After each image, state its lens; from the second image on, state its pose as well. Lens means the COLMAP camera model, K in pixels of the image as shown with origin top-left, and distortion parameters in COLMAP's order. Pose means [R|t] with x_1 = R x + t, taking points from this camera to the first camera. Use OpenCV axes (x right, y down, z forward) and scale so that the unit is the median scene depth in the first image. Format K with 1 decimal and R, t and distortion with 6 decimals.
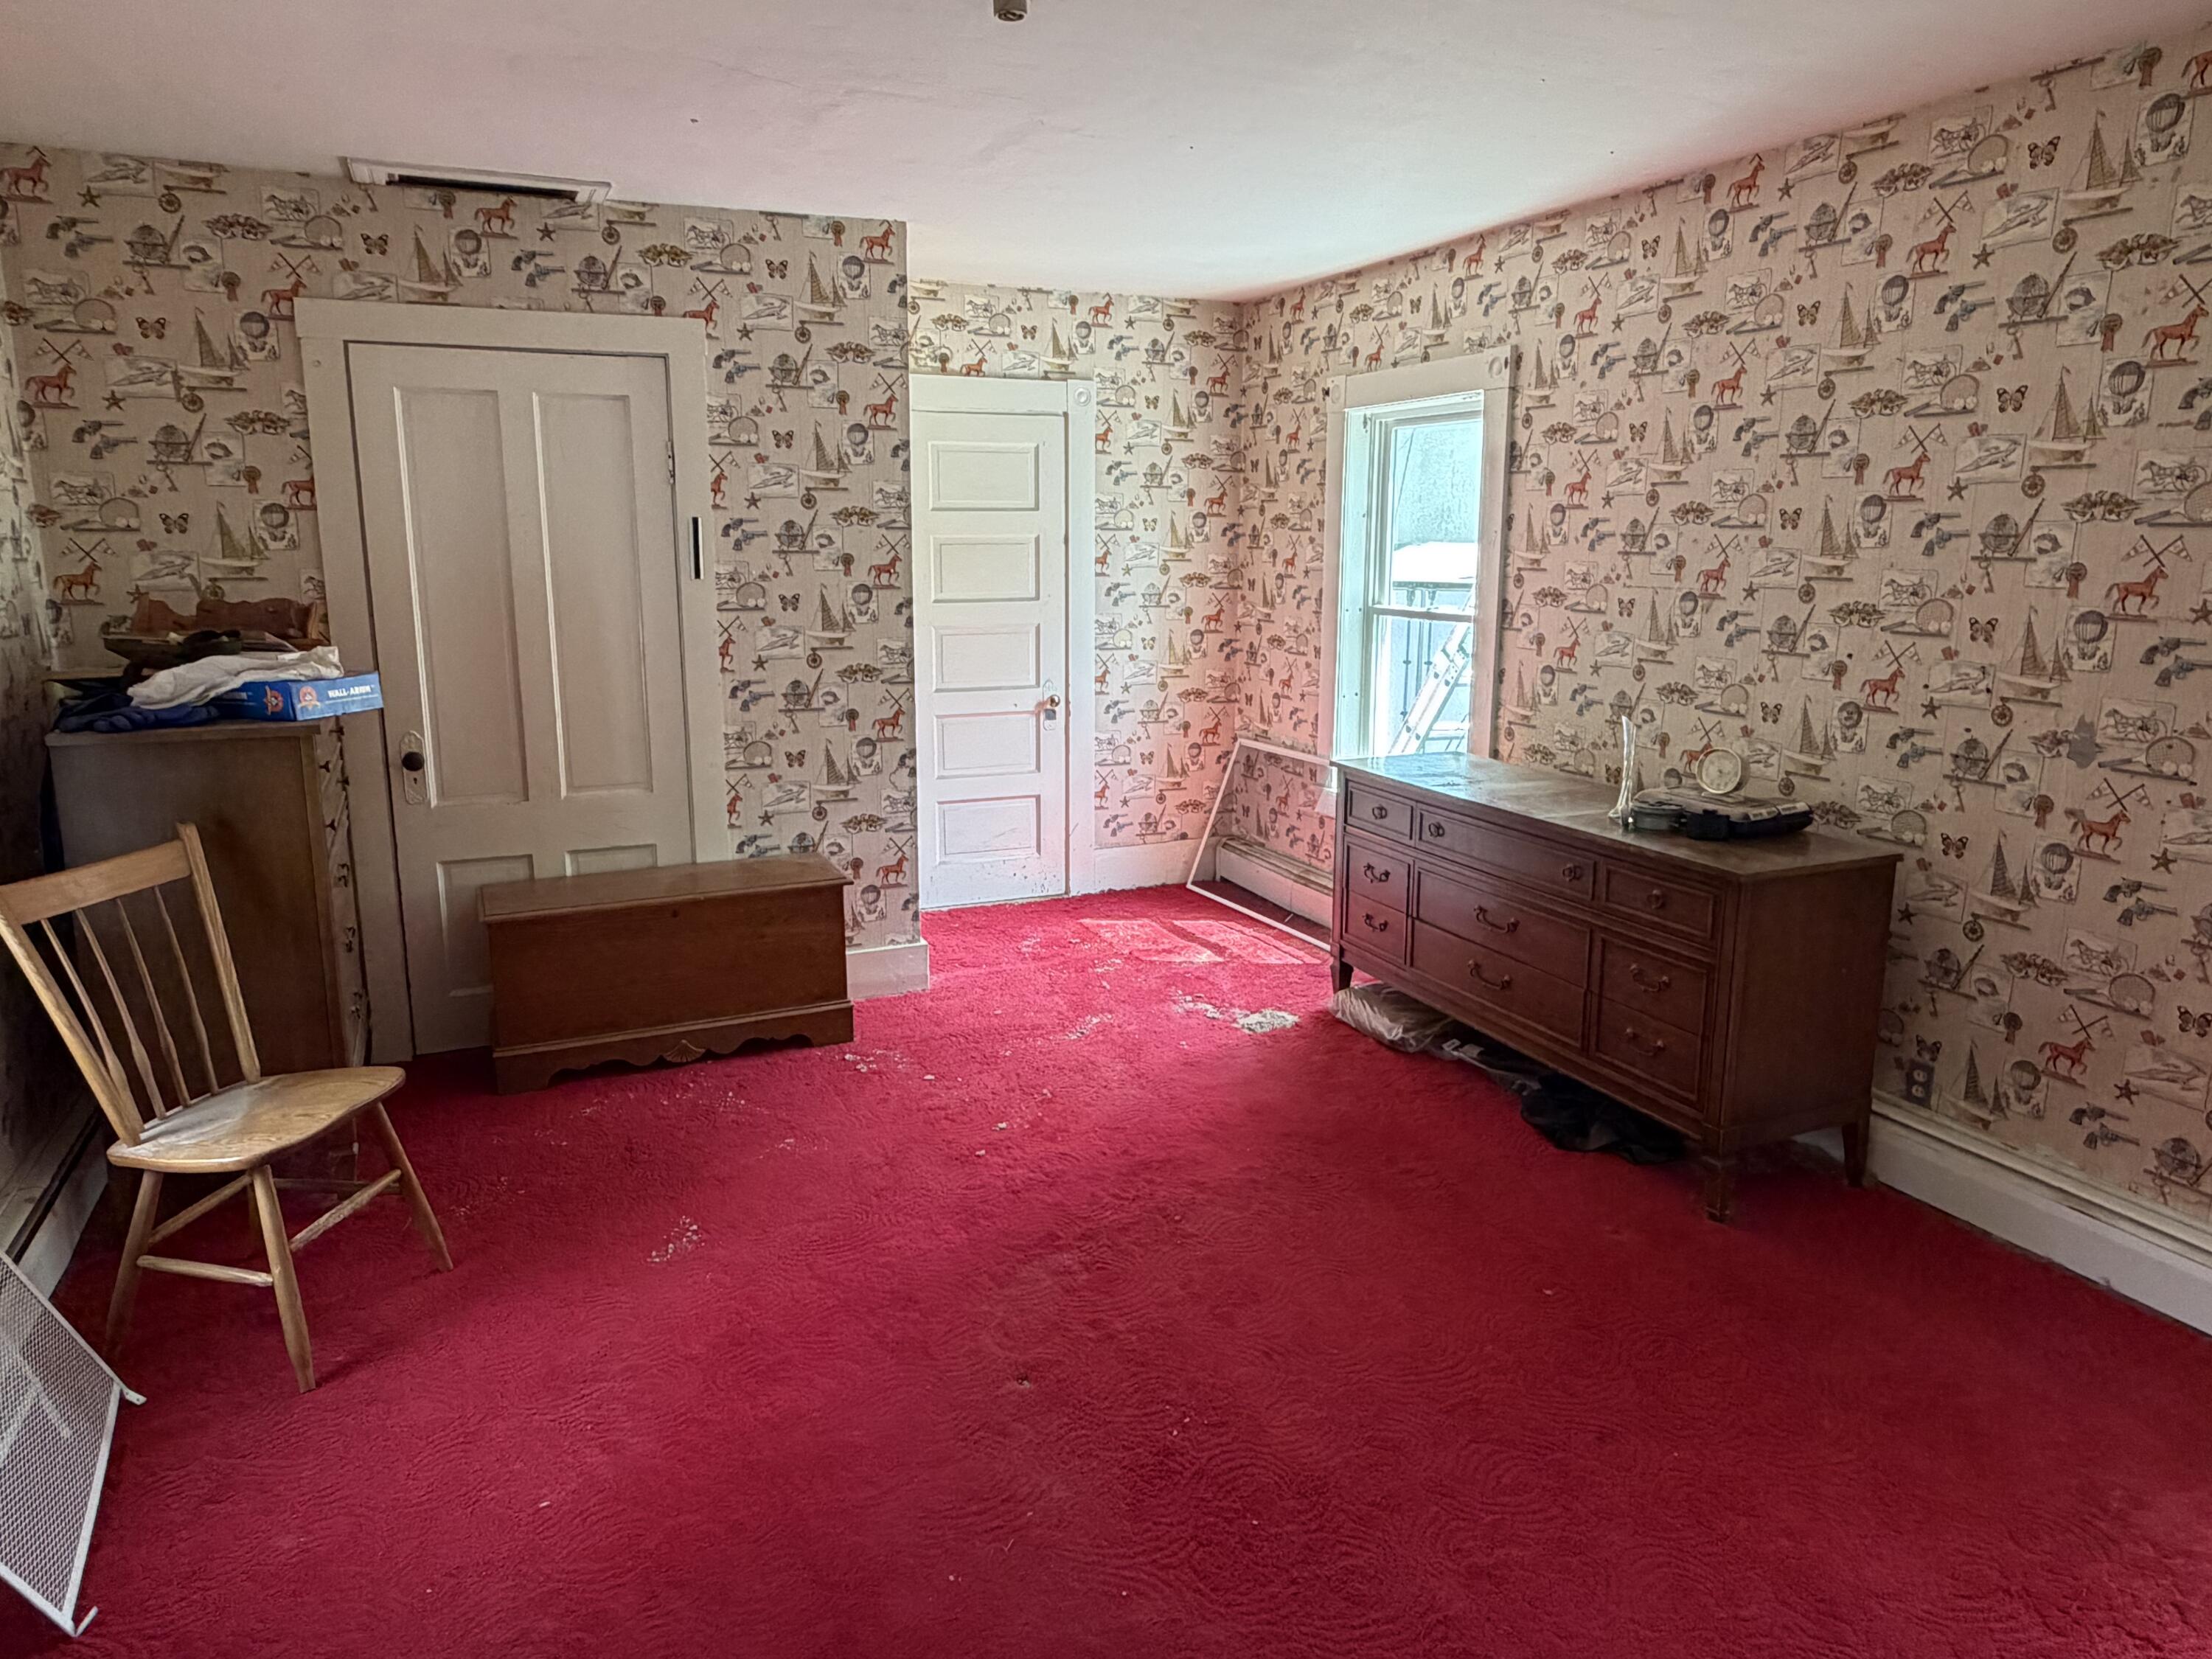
lens RADIAL K [[1401.7, 0, 1102.1], [0, 1401.7, 819.3], [0, 0, 1]] dist [-0.003177, -0.001183]
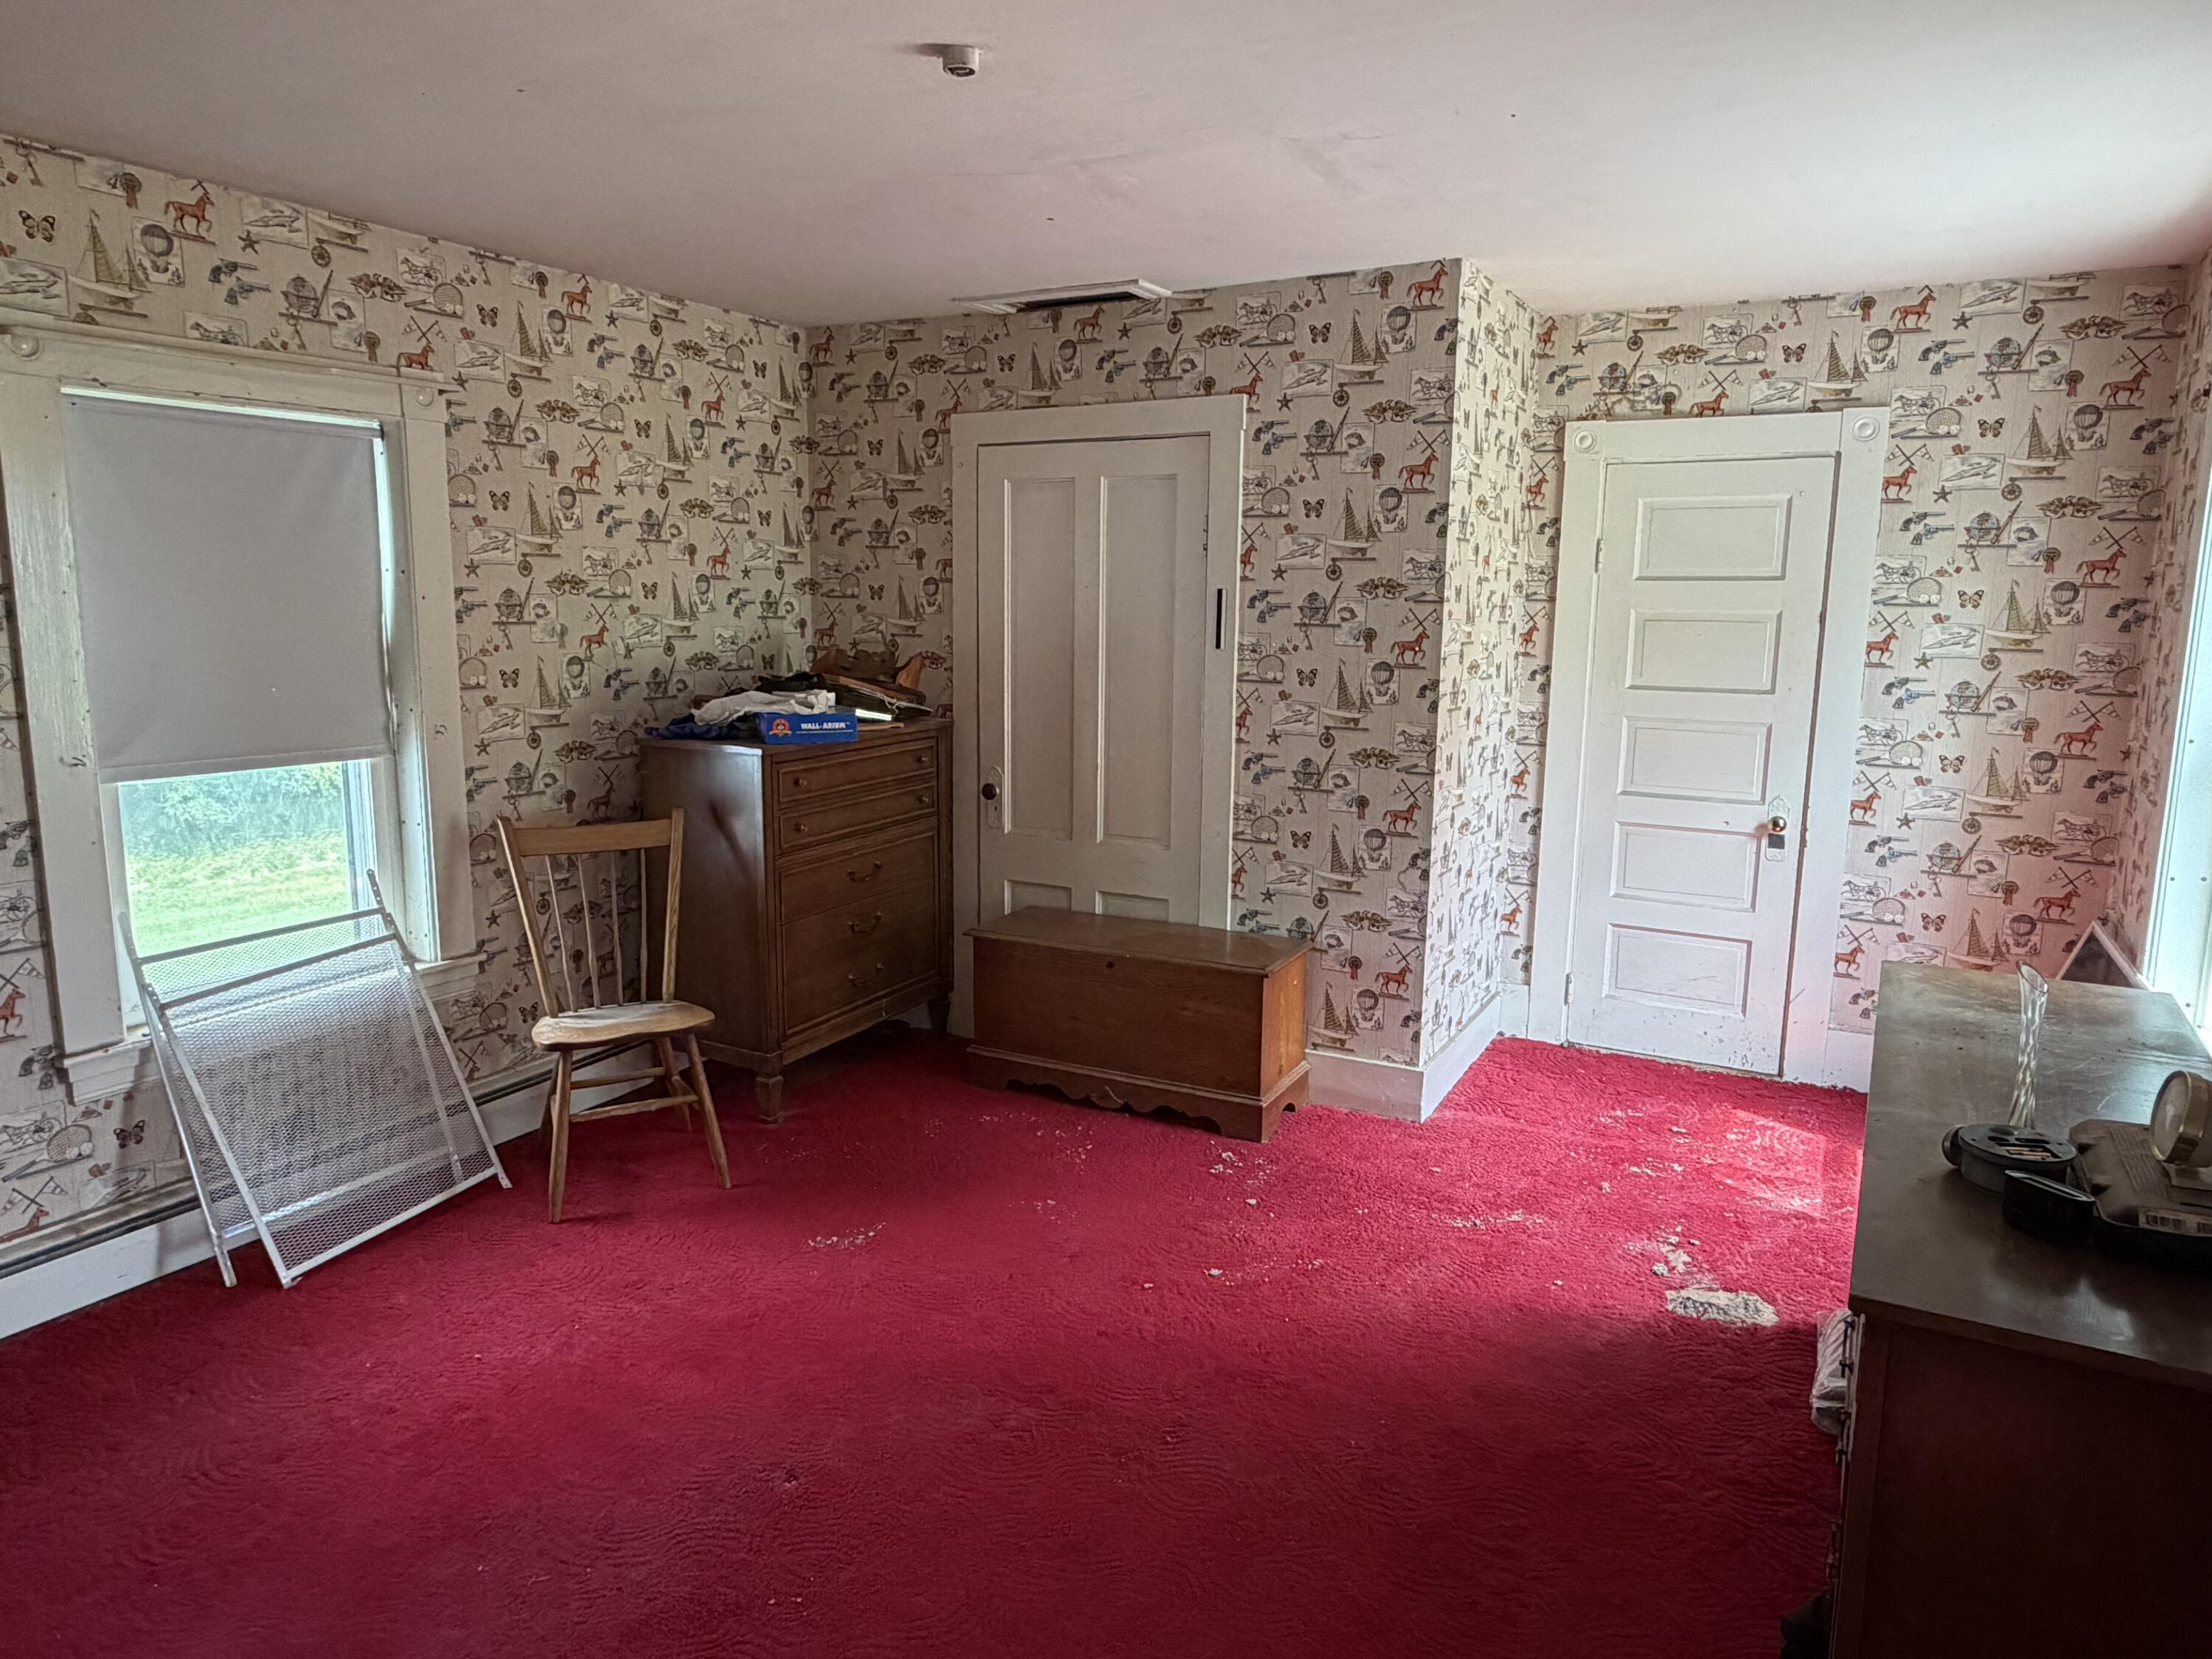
lens RADIAL K [[1401.7, 0, 1096.9], [0, 1401.7, 827.7], [0, 0, 1]] dist [-0.003177, -0.001183]
pose [[0.605545, 0.138100, -0.783737, 0.453890], [-0.166923, 0.984961, 0.044586, -0.072096], [0.778108, 0.103825, 0.619491, 0.305071]]
